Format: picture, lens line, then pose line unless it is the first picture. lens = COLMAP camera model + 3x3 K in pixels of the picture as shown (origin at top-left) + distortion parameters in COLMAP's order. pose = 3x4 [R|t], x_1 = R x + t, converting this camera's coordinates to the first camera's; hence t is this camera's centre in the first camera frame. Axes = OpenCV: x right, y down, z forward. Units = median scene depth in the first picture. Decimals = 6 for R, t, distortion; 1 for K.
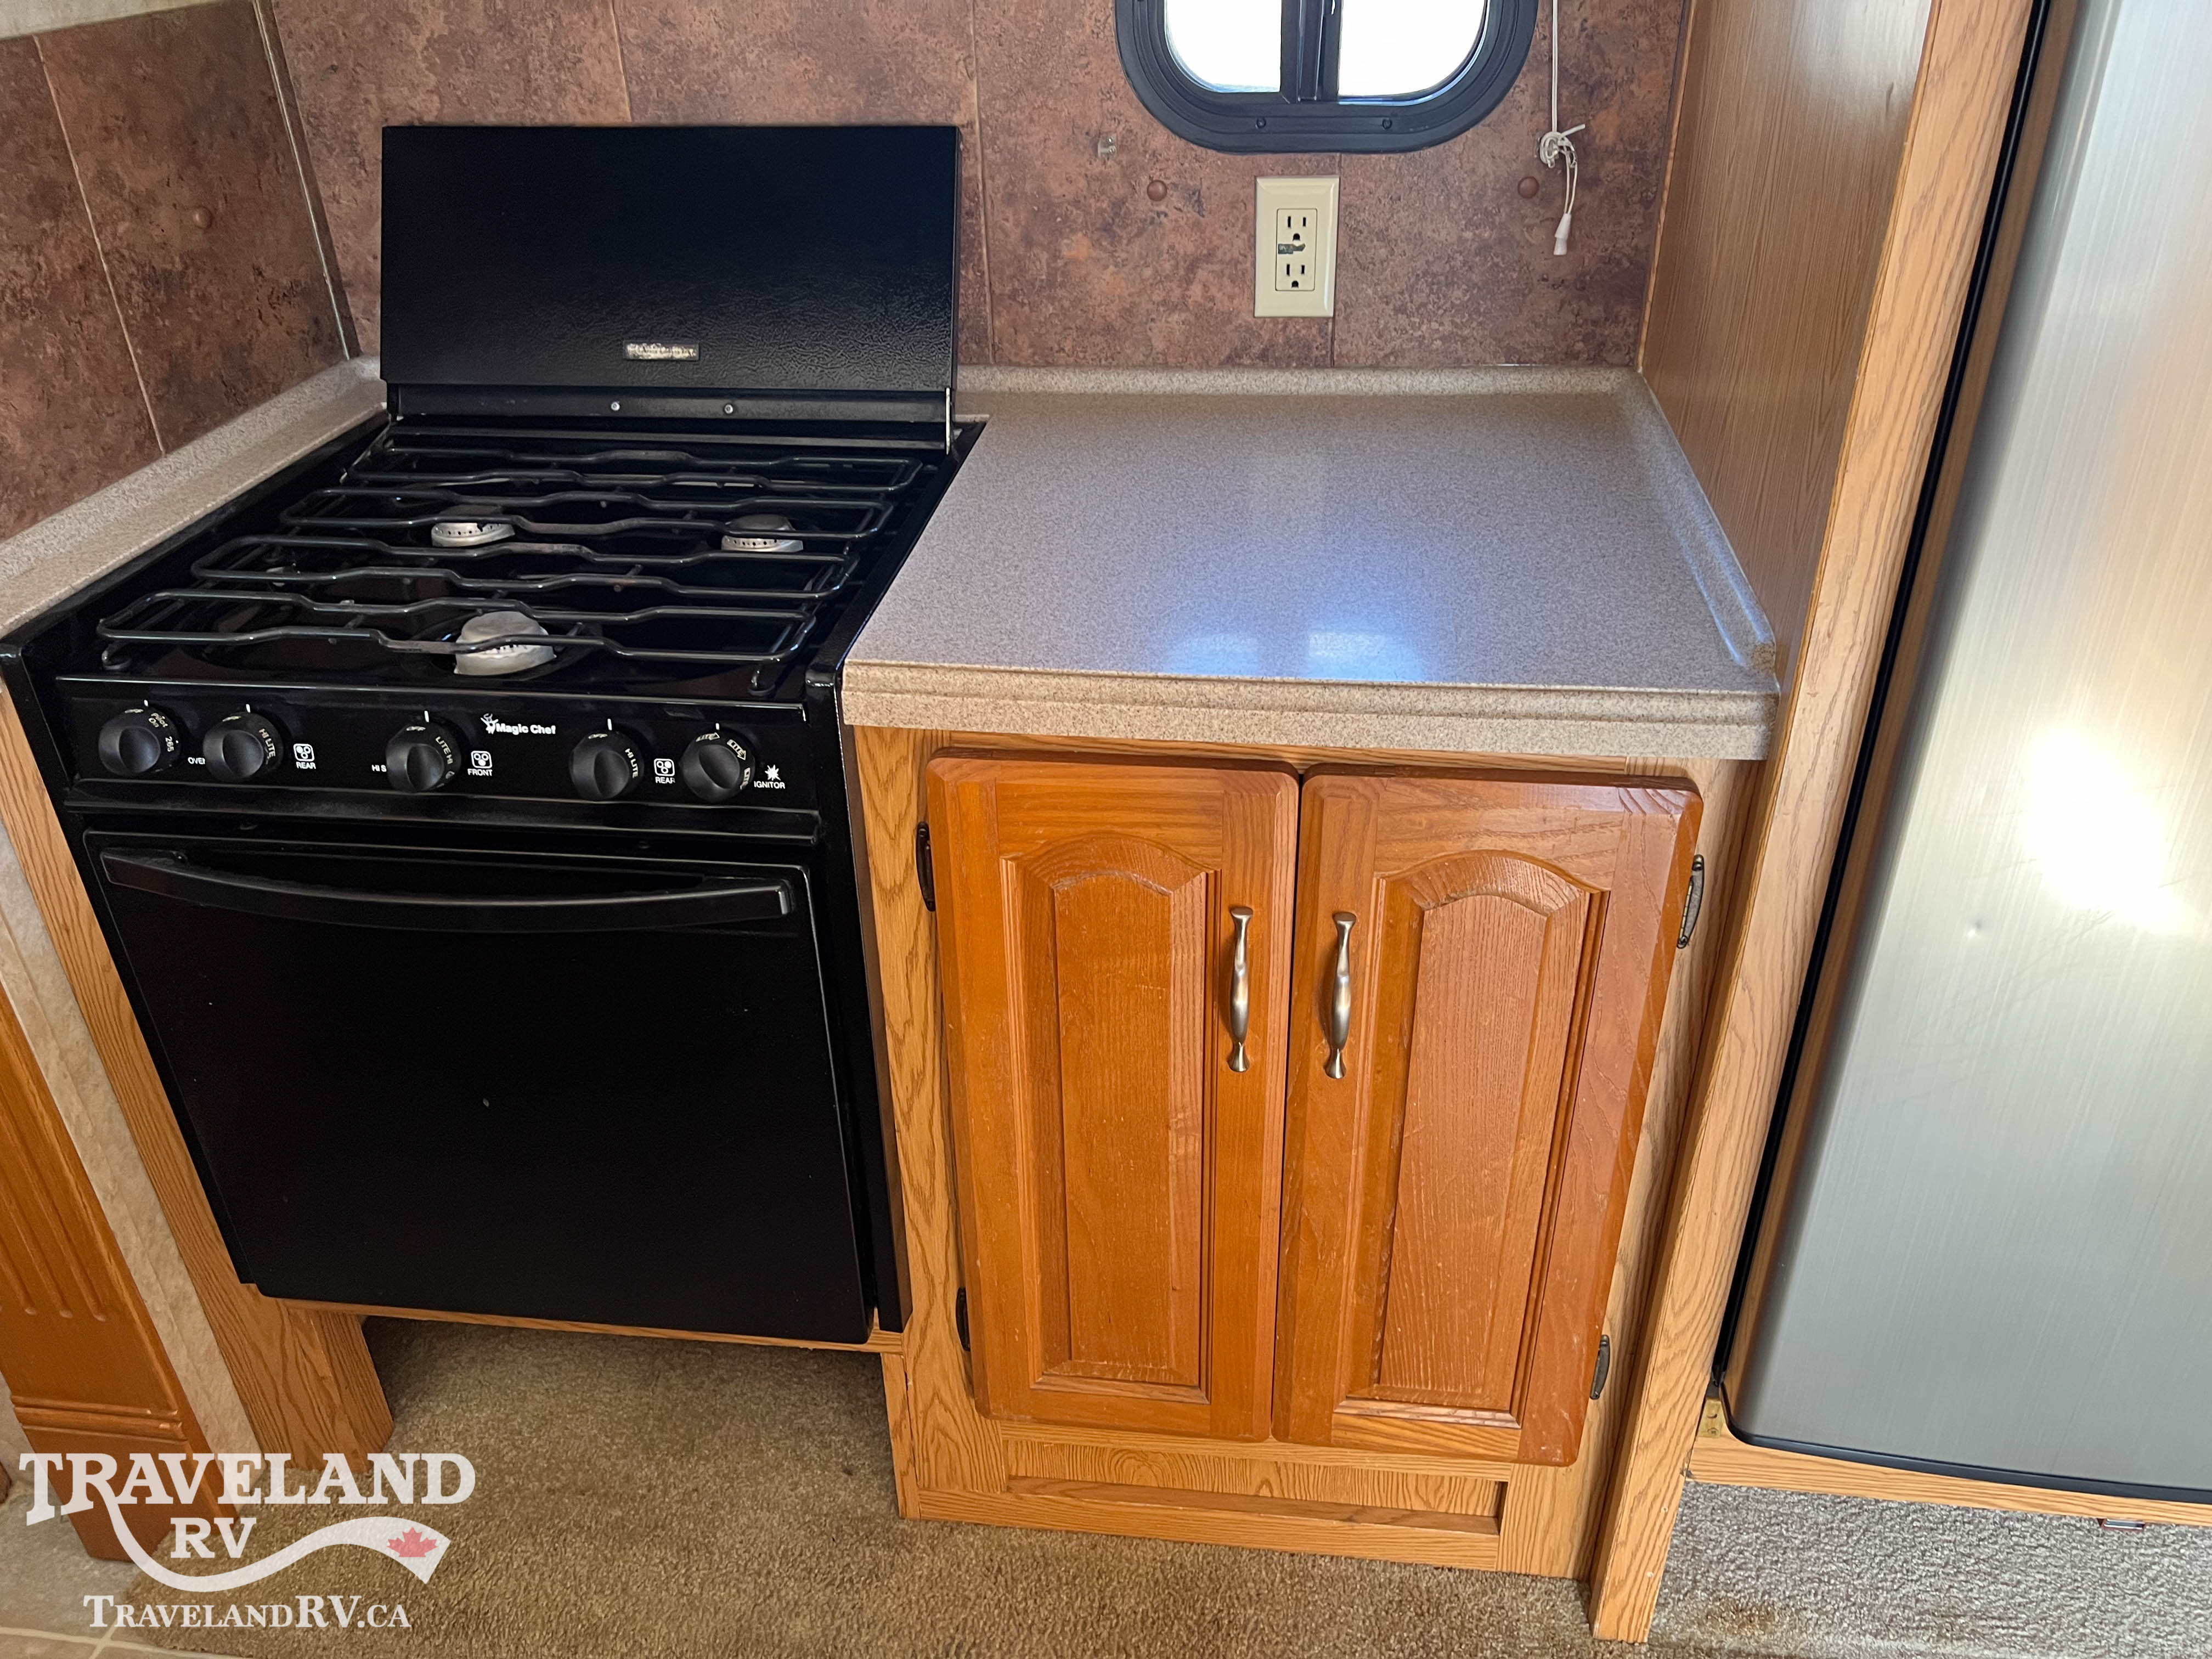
lens RADIAL K [[1658.5, 0, 1116.9], [0, 1658.5, 826.7], [0, 0, 1]] dist [0.053937, -0.063239]
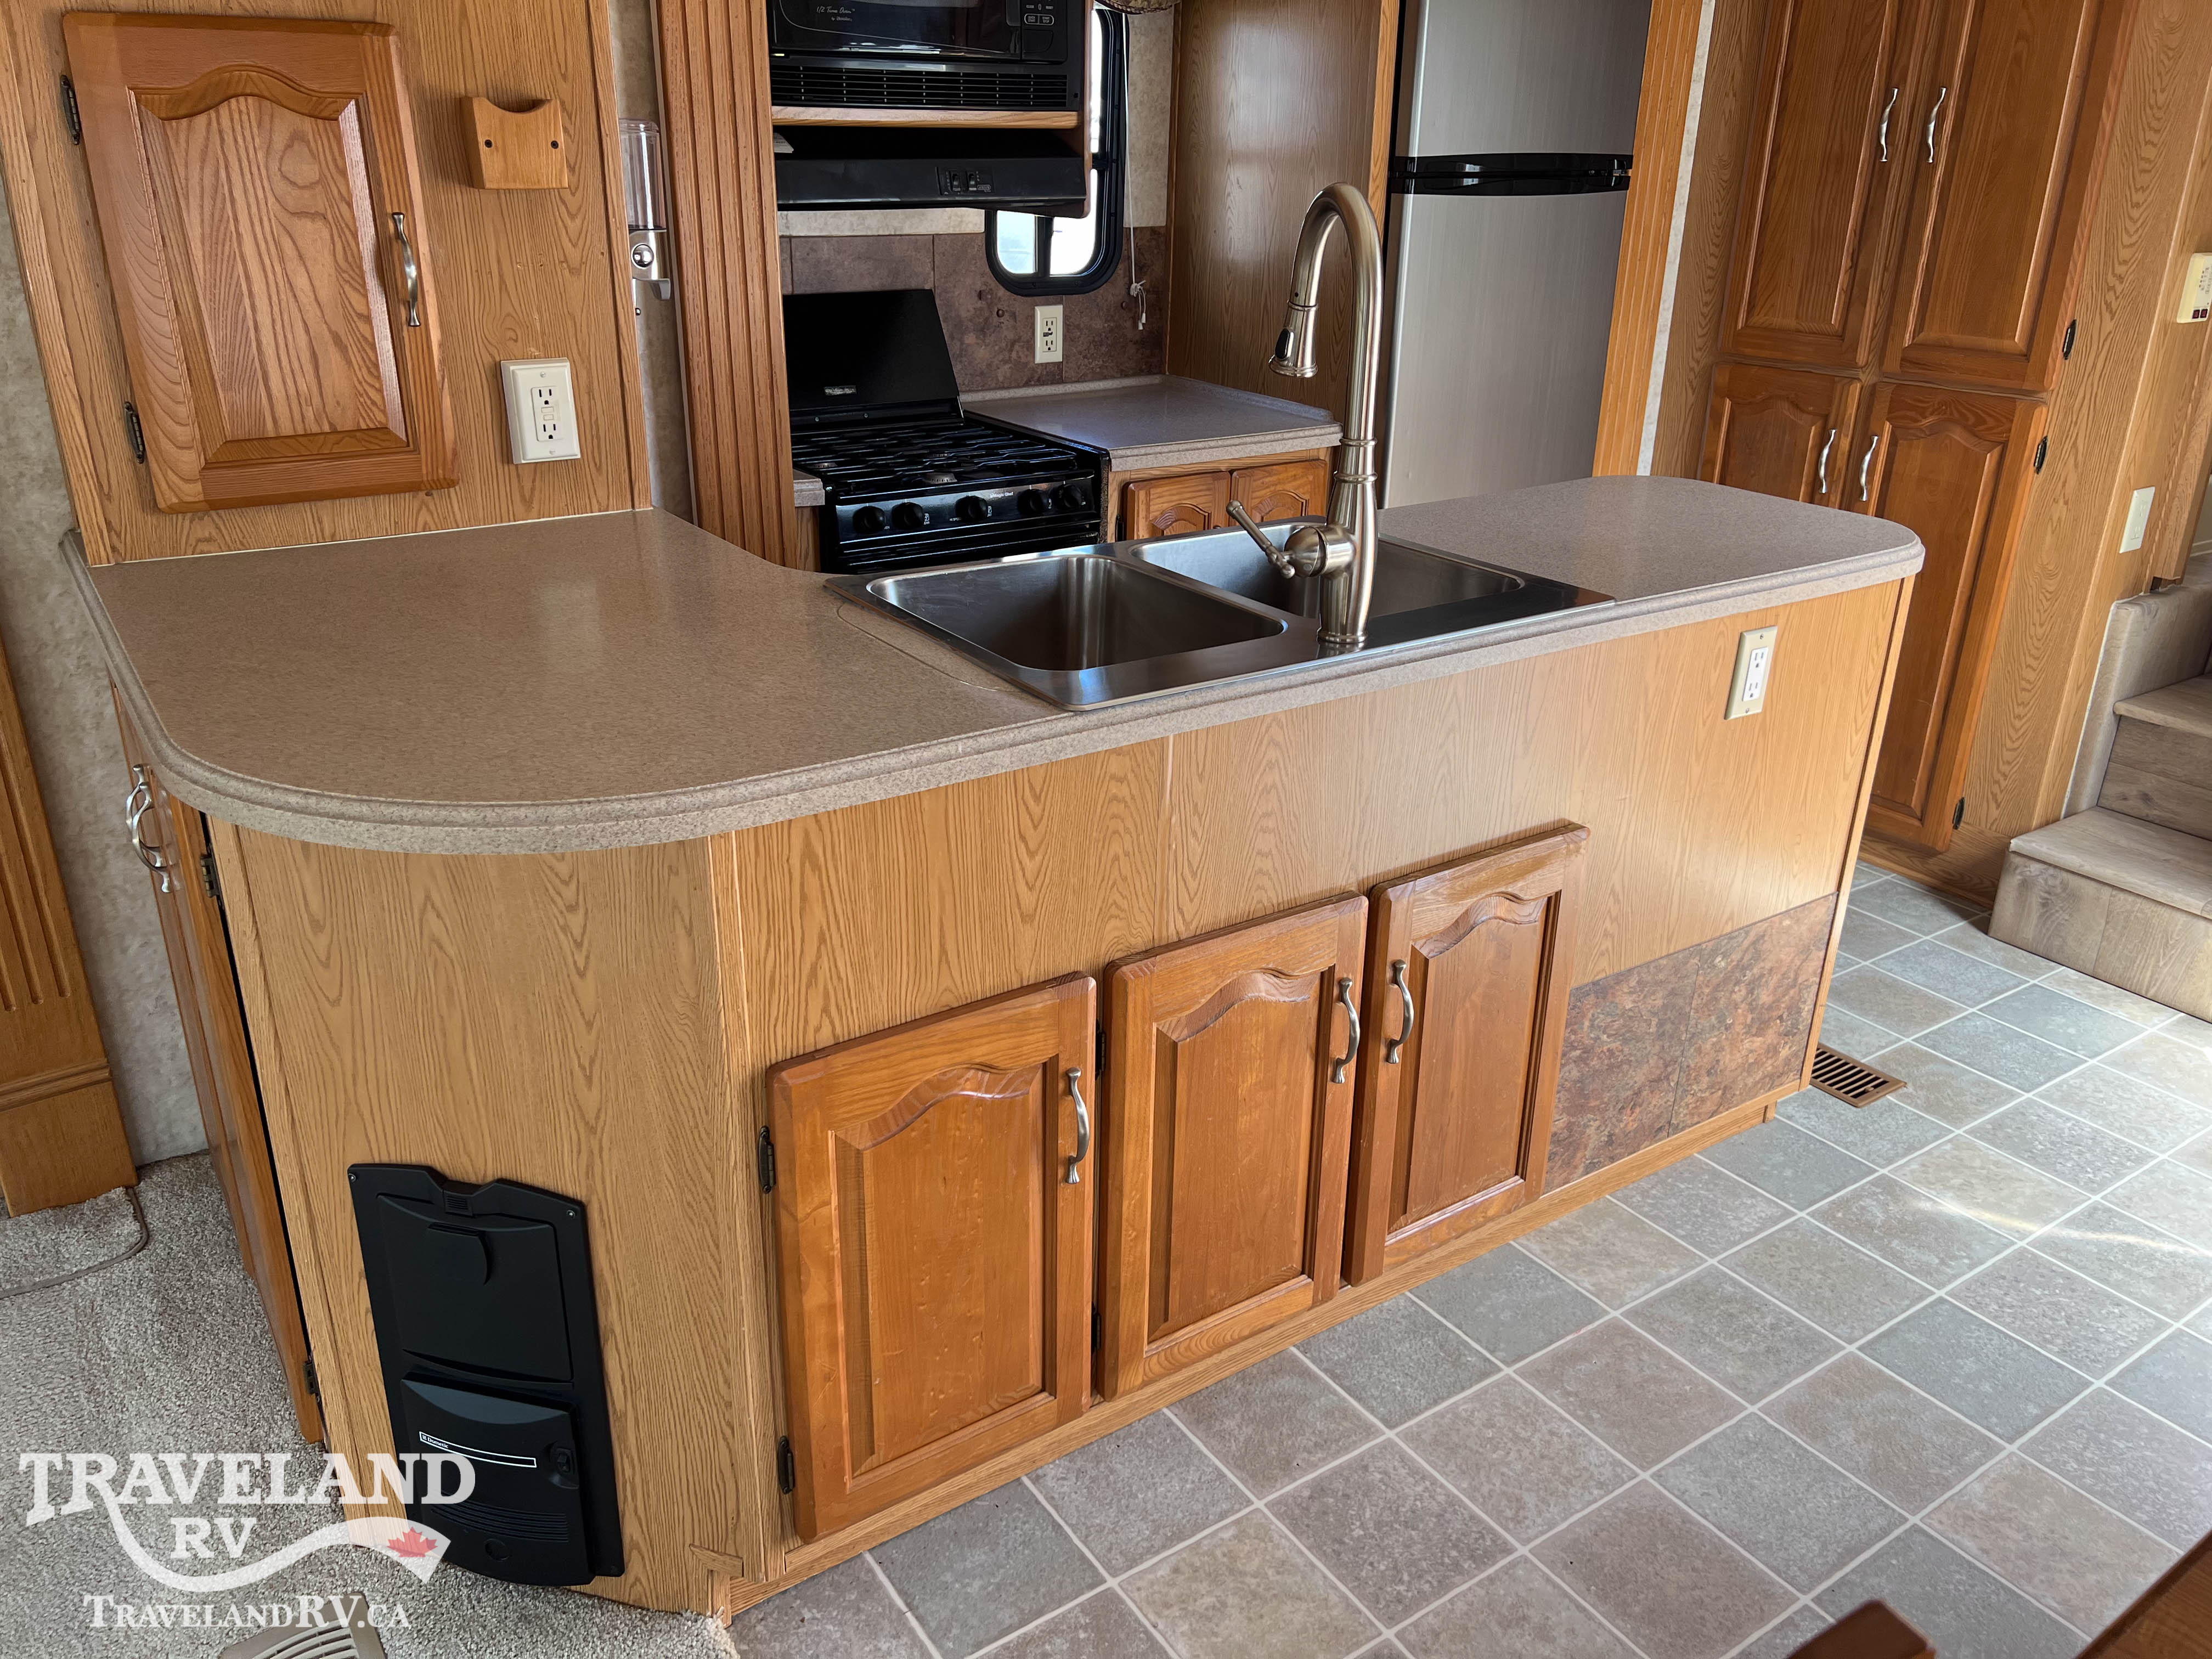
lens RADIAL K [[1658.5, 0, 1095.7], [0, 1658.5, 803.8], [0, 0, 1]] dist [0.053937, -0.063239]
pose [[0.752983, -0.217815, 0.620945, -1.518190], [0.308732, 0.950263, -0.041047, 0.430706], [-0.581121, 0.222613, 0.782779, -0.798445]]
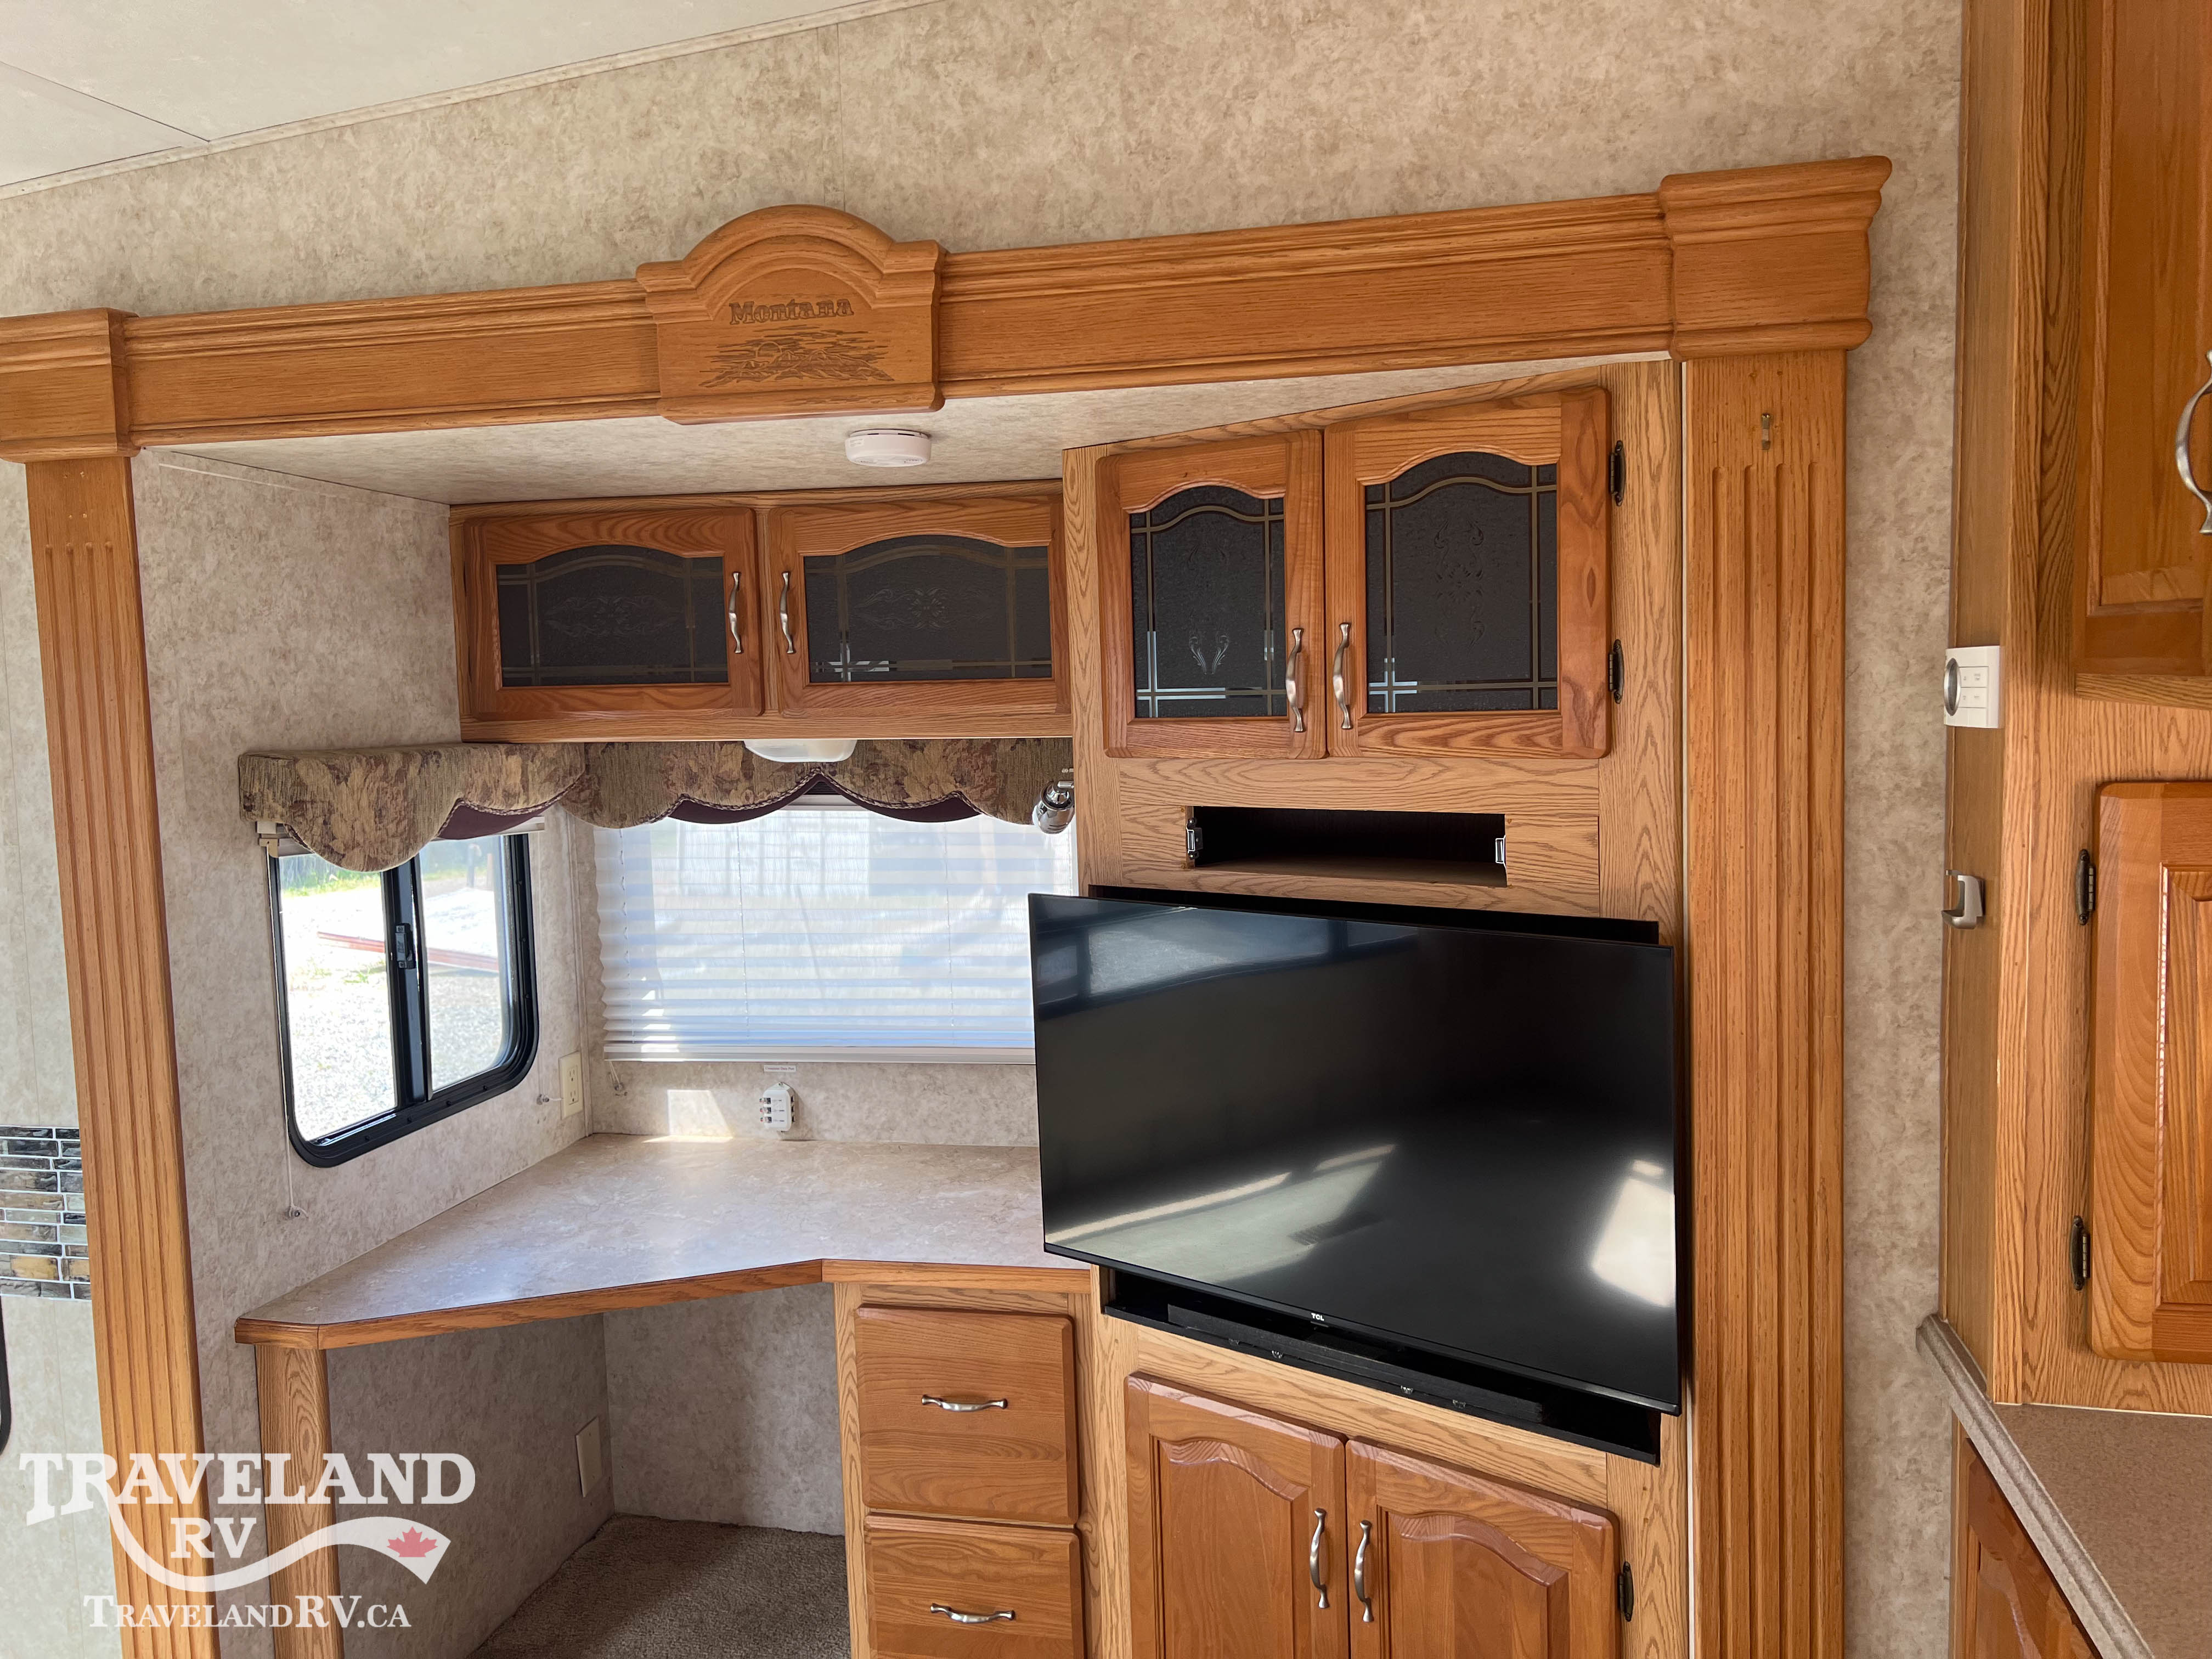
lens RADIAL K [[1658.5, 0, 1130.2], [0, 1658.5, 802.4], [0, 0, 1]] dist [0.053937, -0.063239]
pose [[0.995343, 0.002621, -0.096362, -1.710452], [-0.044723, 0.898092, -0.437529, 0.091471], [0.085395, 0.439801, 0.894026, -0.516315]]
